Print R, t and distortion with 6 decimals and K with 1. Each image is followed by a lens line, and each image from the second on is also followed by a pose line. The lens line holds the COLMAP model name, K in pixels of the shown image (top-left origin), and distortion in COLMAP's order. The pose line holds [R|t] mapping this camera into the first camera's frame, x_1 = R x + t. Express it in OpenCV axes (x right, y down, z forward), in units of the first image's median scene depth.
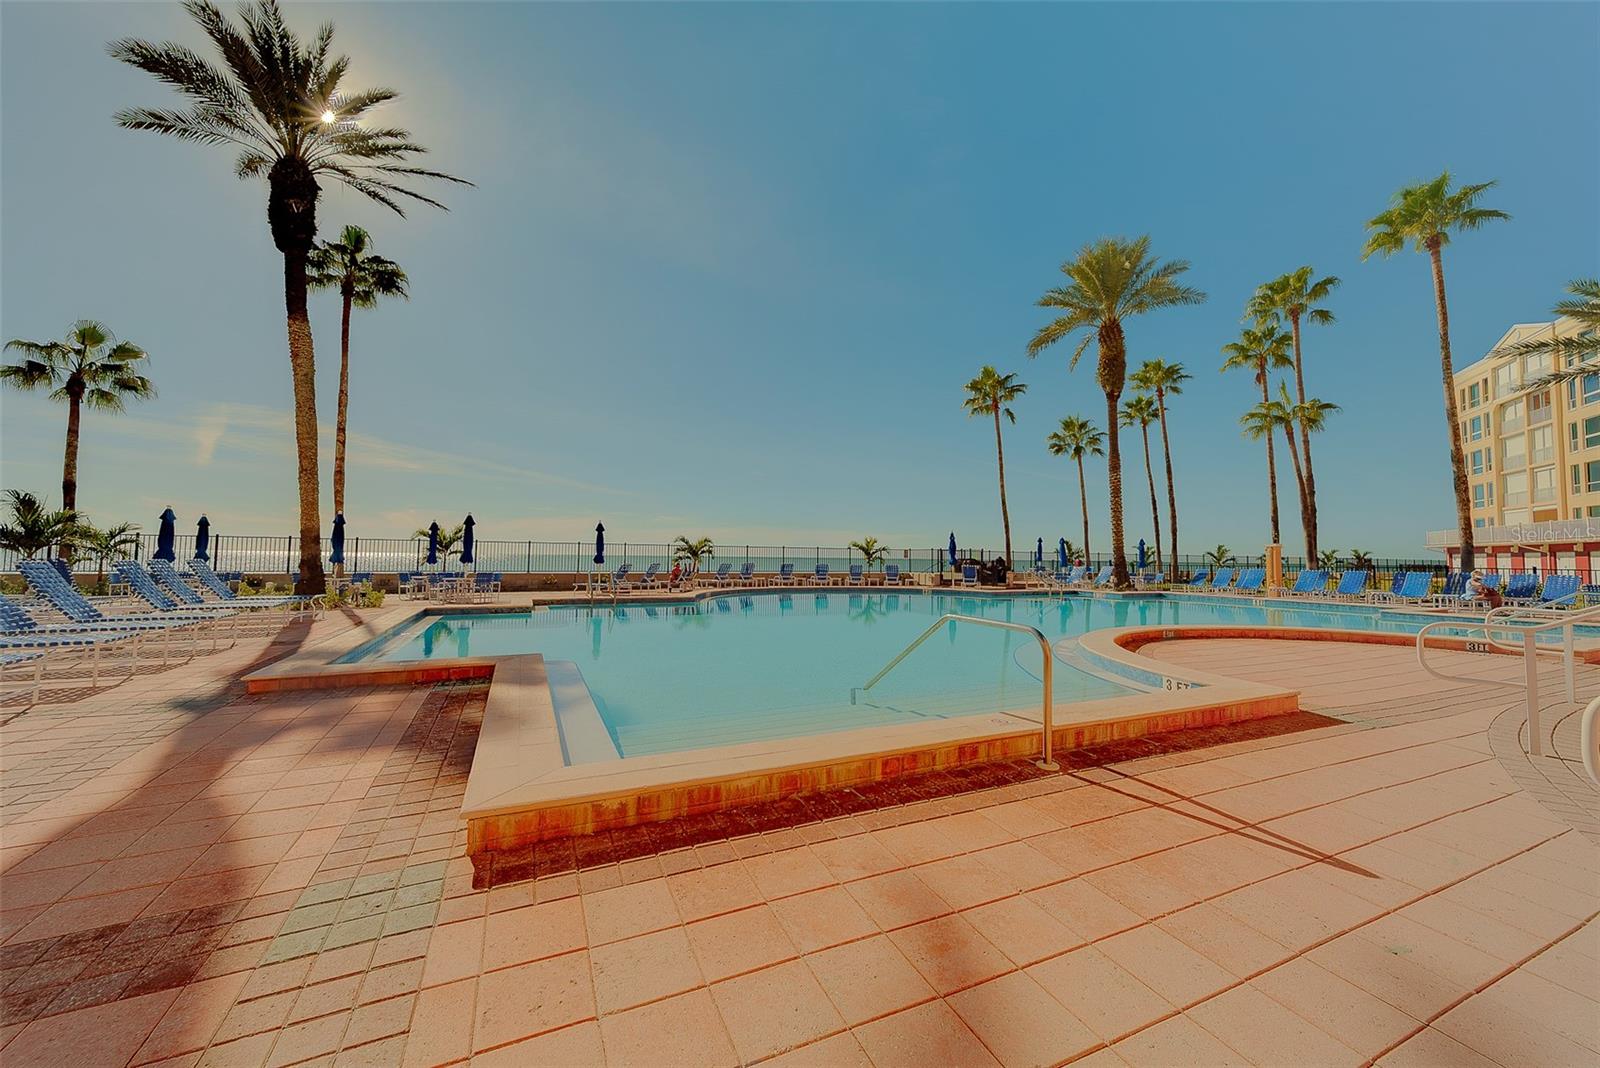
lens RADIAL K [[616.6, 0, 789.6], [0, 616.6, 536.5], [0, 0, 1]] dist [0.001547, 0.000114]
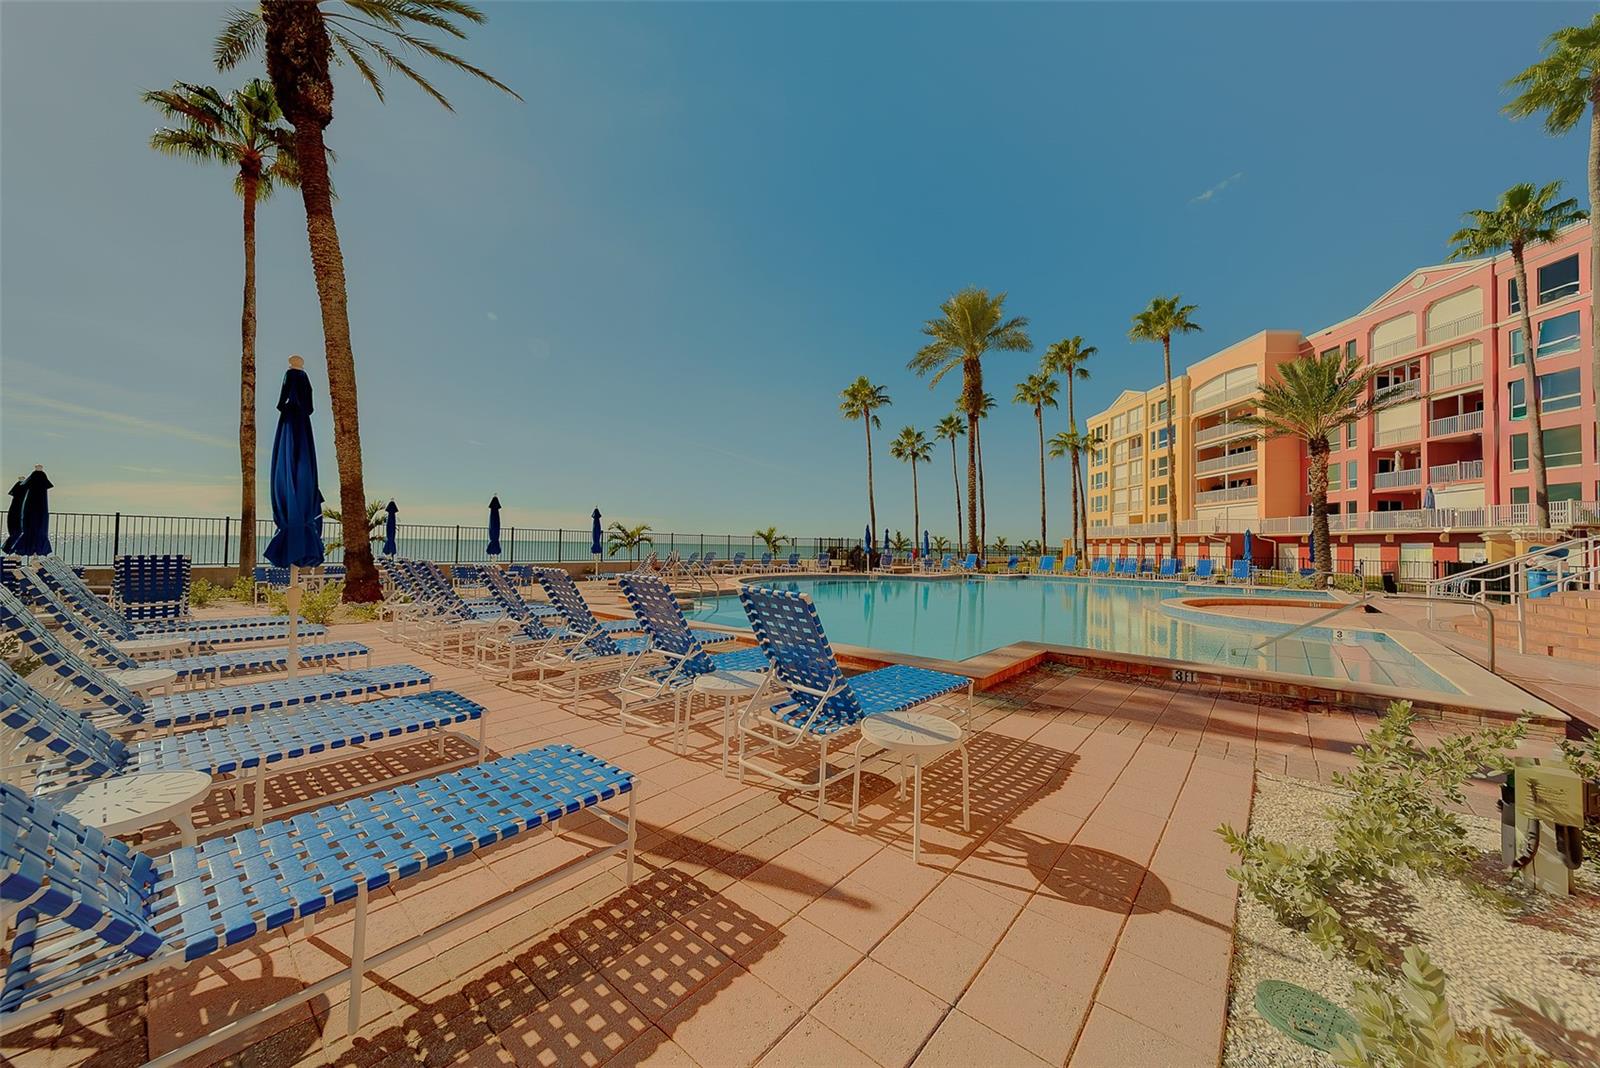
lens RADIAL K [[616.6, 0, 789.6], [0, 616.6, 536.5], [0, 0, 1]] dist [0.001547, 0.000114]
pose [[0.890169, 0.011953, 0.455473, -0.320339], [-0.025325, 0.999408, 0.023269, -0.006112], [-0.454926, -0.032248, 0.889945, 0.049560]]
